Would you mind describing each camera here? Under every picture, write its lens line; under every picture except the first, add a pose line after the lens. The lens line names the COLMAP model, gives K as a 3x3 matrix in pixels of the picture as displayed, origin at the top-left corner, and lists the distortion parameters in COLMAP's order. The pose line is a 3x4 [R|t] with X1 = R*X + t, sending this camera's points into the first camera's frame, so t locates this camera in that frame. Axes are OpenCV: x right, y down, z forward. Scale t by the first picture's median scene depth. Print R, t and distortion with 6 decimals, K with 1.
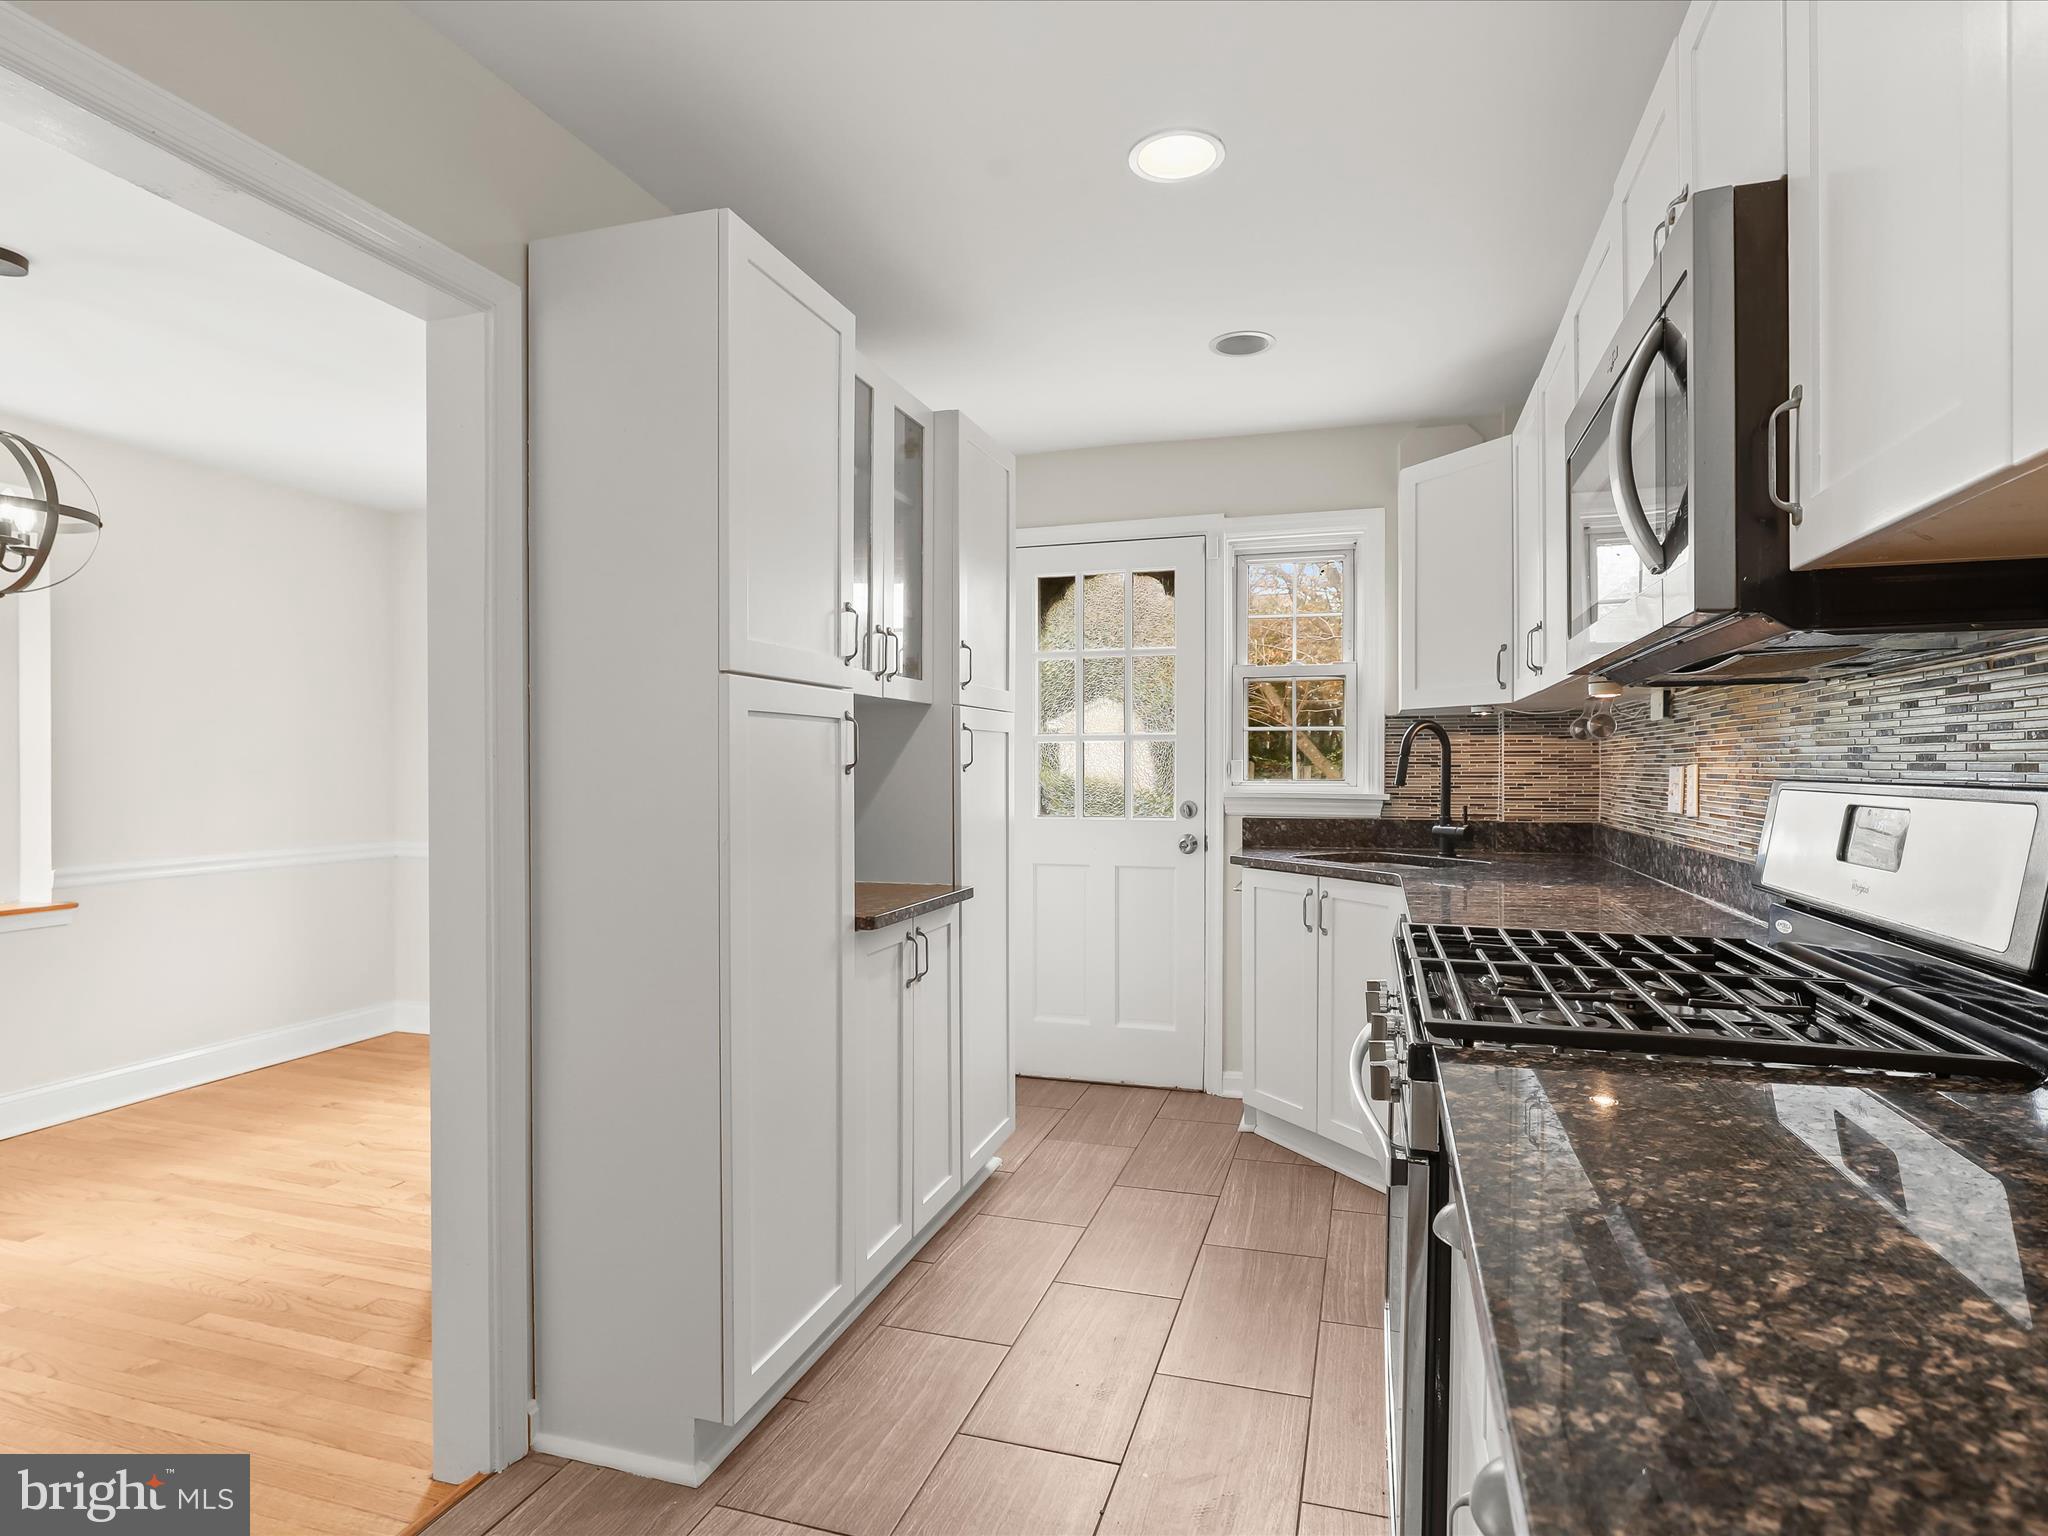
lens RADIAL K [[1085.4, 0, 1041.2], [0, 1085.4, 774.7], [0, 0, 1]] dist [-0.011000, -0.000691]
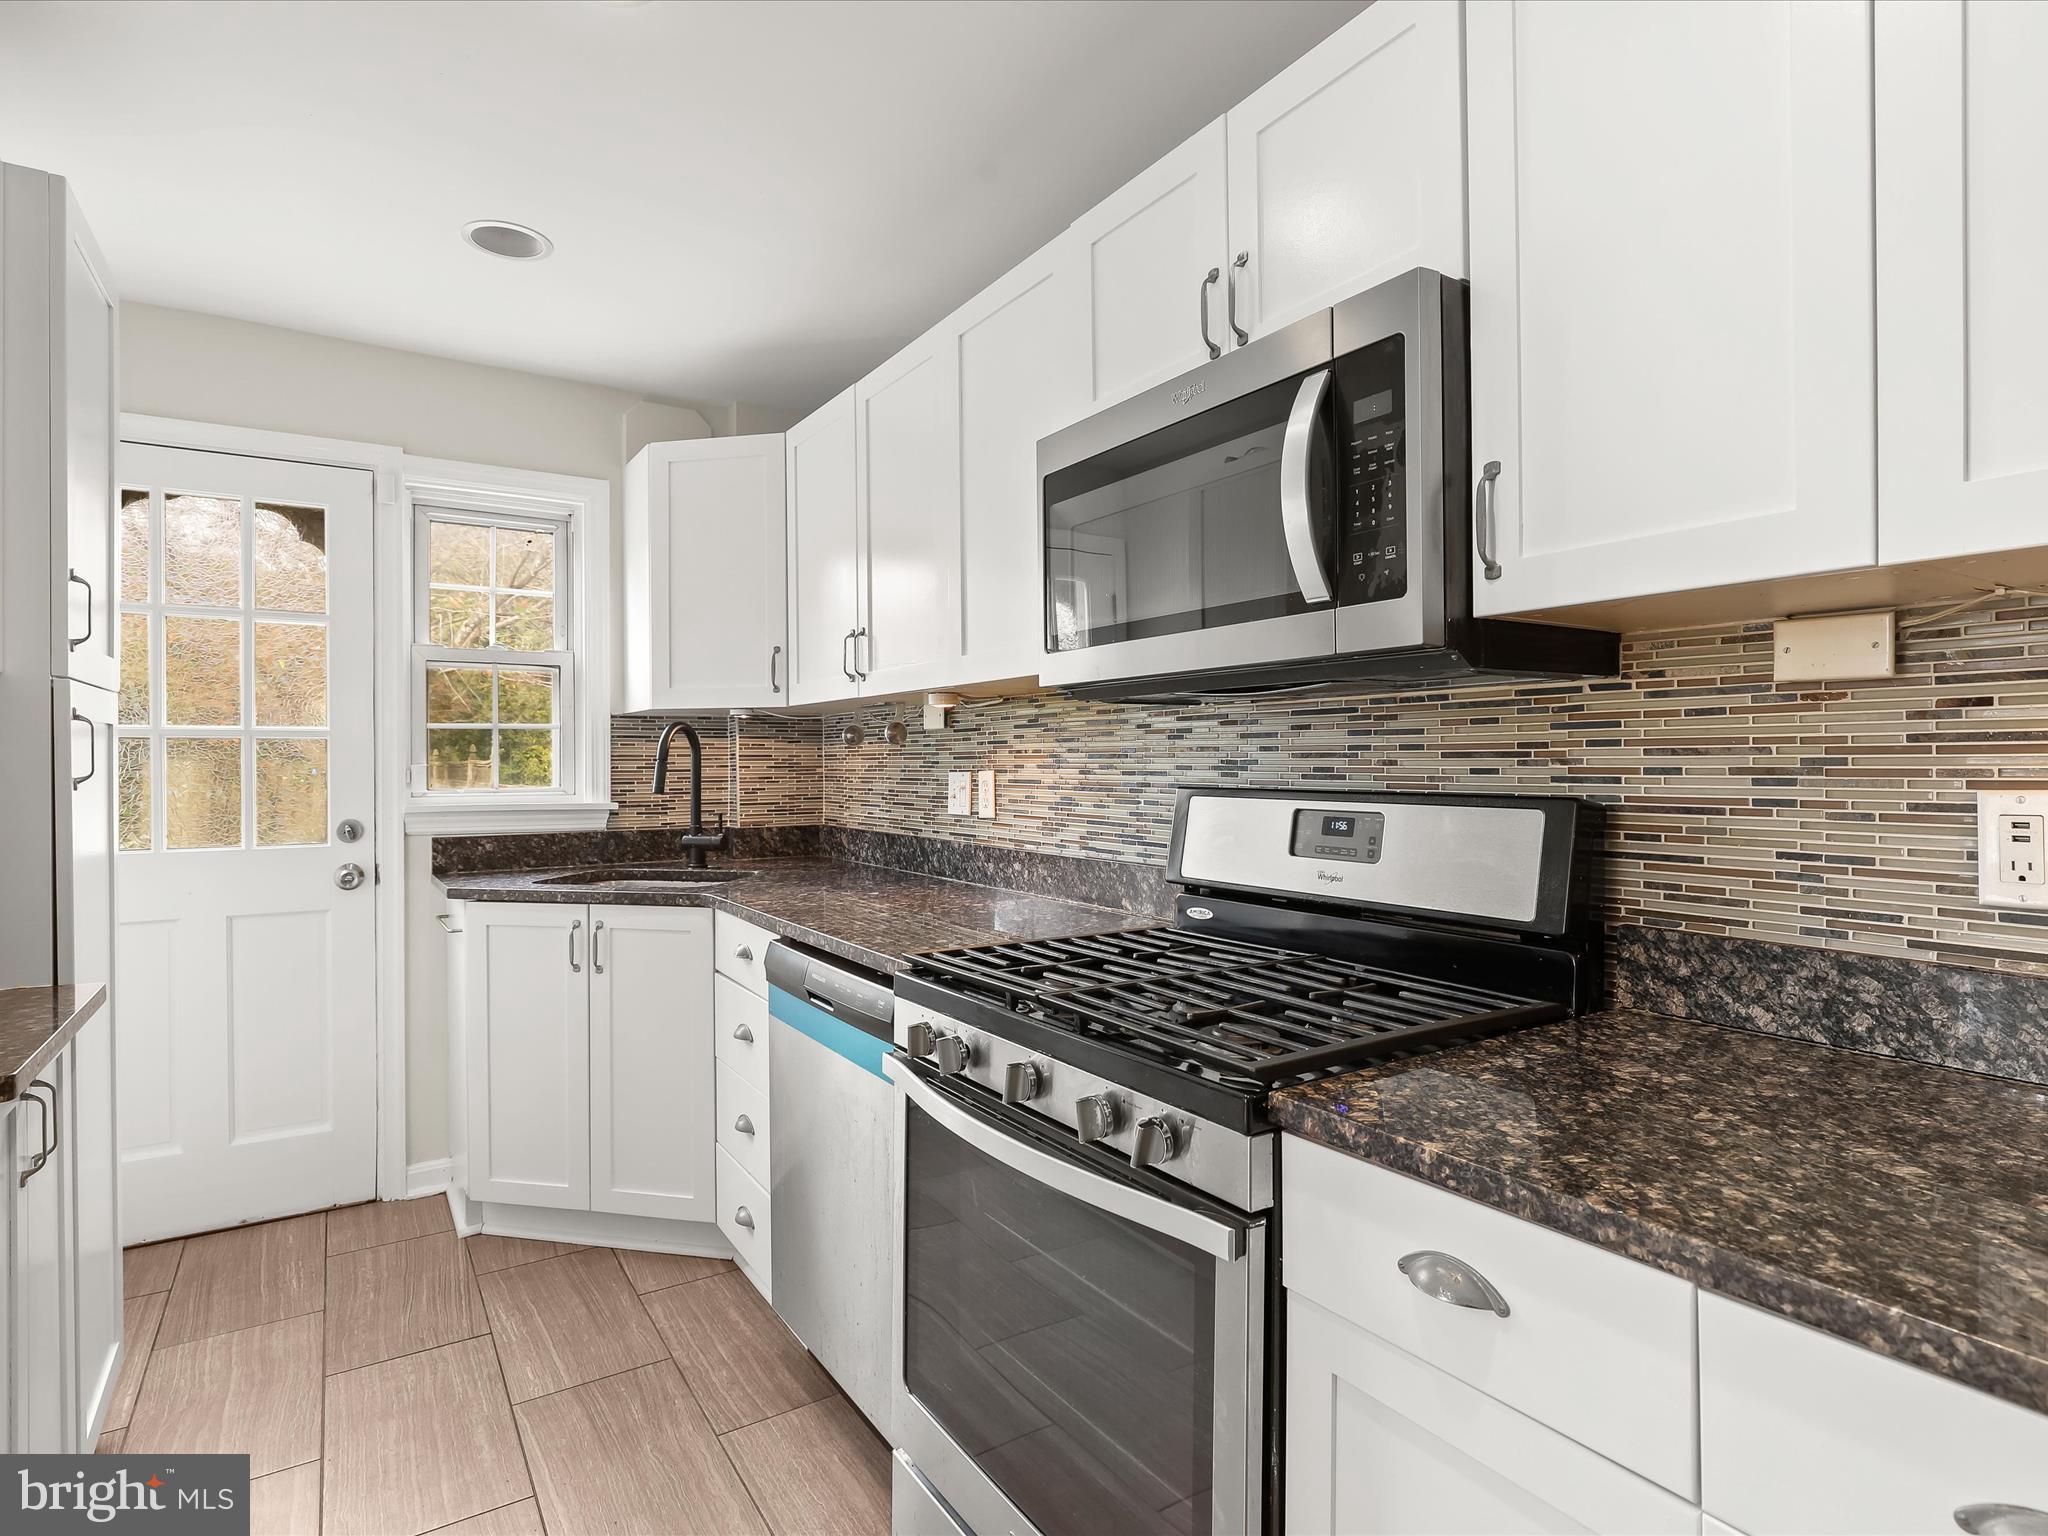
lens RADIAL K [[1077.1, 0, 1035.1], [0, 1077.1, 761.1], [0, 0, 1]] dist [-0.015308, 0.002814]
pose [[0.639502, -0.001421, 0.768789, -0.150178], [0.008897, 0.999945, -0.005552, -0.008899], [-0.768738, 0.010390, 0.639479, 0.183582]]
